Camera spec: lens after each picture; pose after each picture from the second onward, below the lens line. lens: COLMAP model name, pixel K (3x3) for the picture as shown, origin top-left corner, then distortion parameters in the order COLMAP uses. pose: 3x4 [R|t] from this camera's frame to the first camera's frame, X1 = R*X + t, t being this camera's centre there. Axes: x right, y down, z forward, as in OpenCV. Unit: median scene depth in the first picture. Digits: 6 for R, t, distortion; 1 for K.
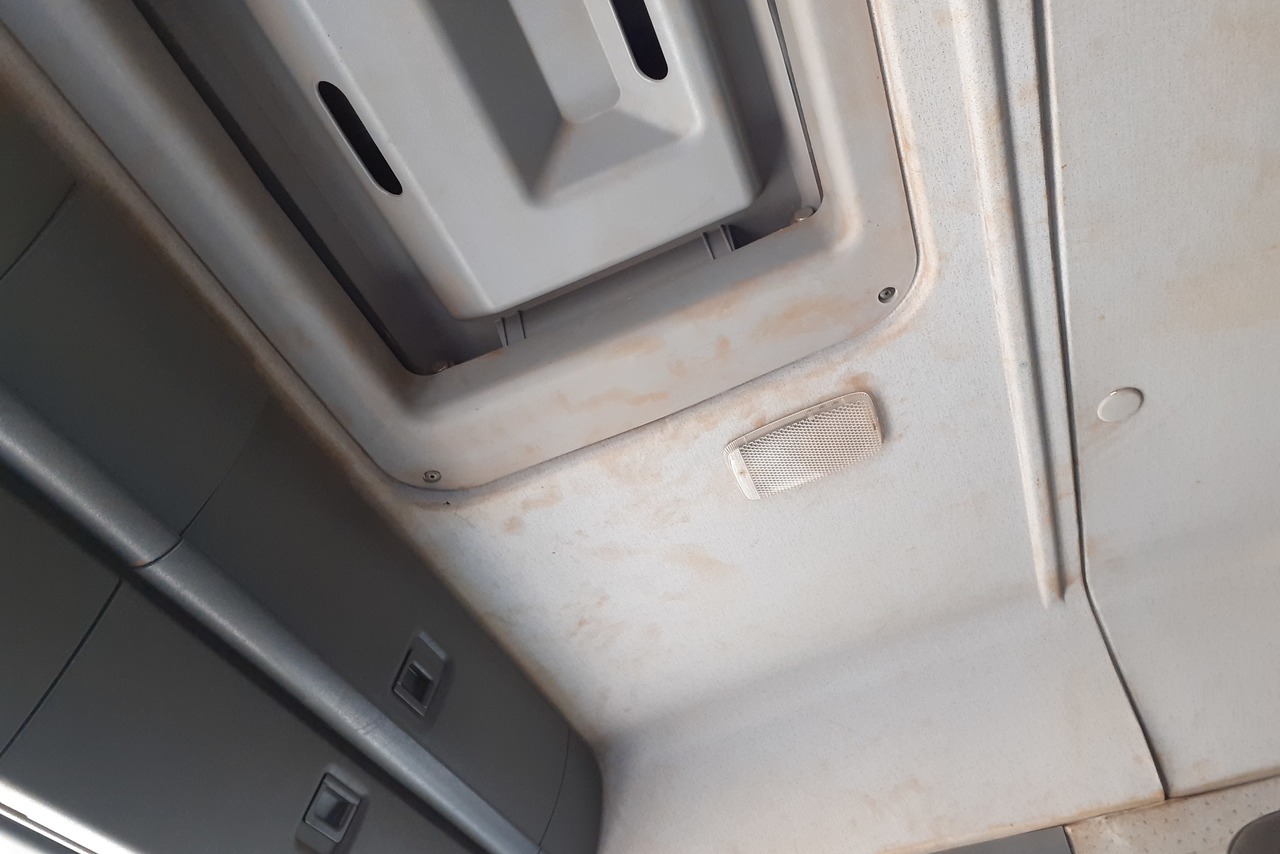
lens RADIAL K [[1019.0, 0, 627.0], [0, 1019.0, 430.1], [0, 0, 1]] dist [0.046845, -0.078316]
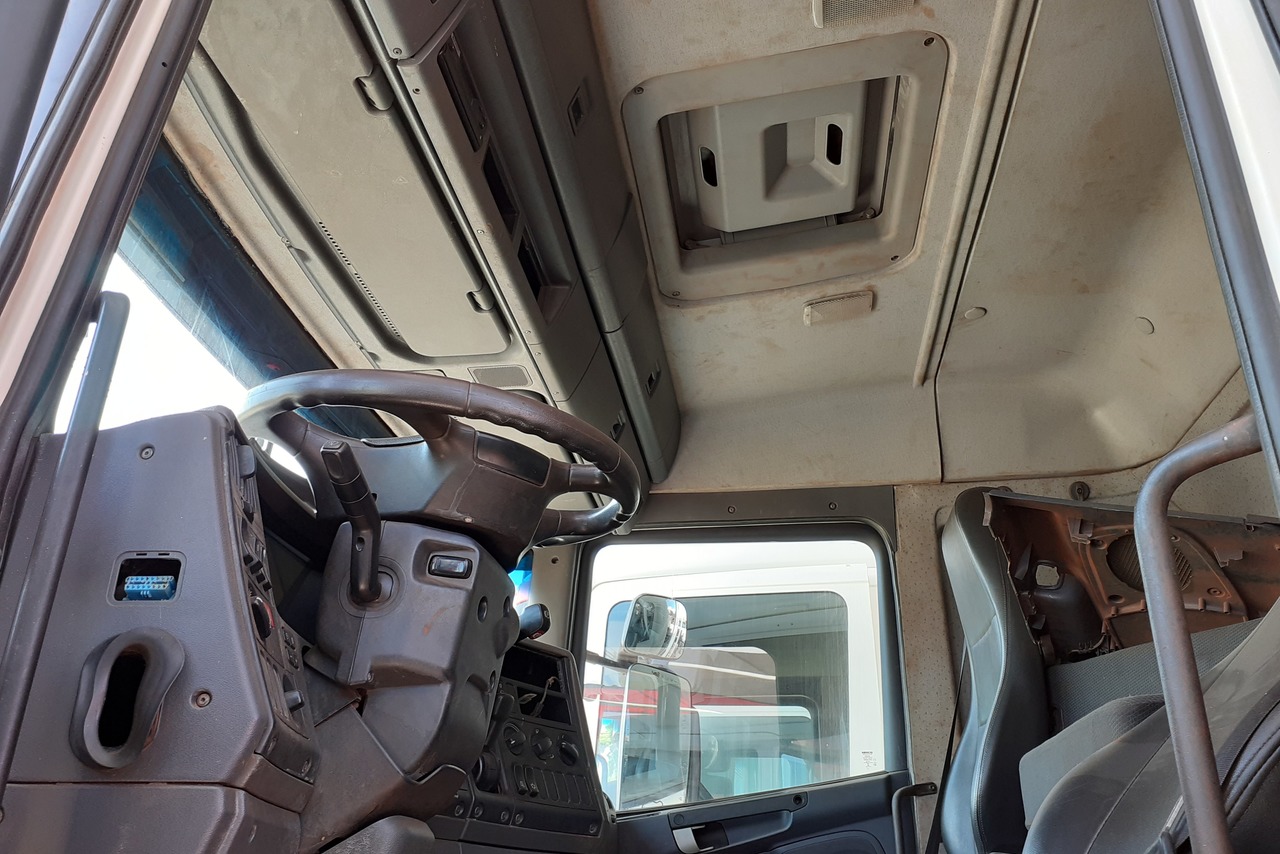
lens RADIAL K [[1019.0, 0, 627.0], [0, 1019.0, 430.1], [0, 0, 1]] dist [0.046845, -0.078316]
pose [[0.974102, 0.162471, 0.157254, -0.593918], [-0.204387, 0.930139, 0.305069, -0.331226], [-0.096703, -0.329308, 0.939257, -1.154134]]
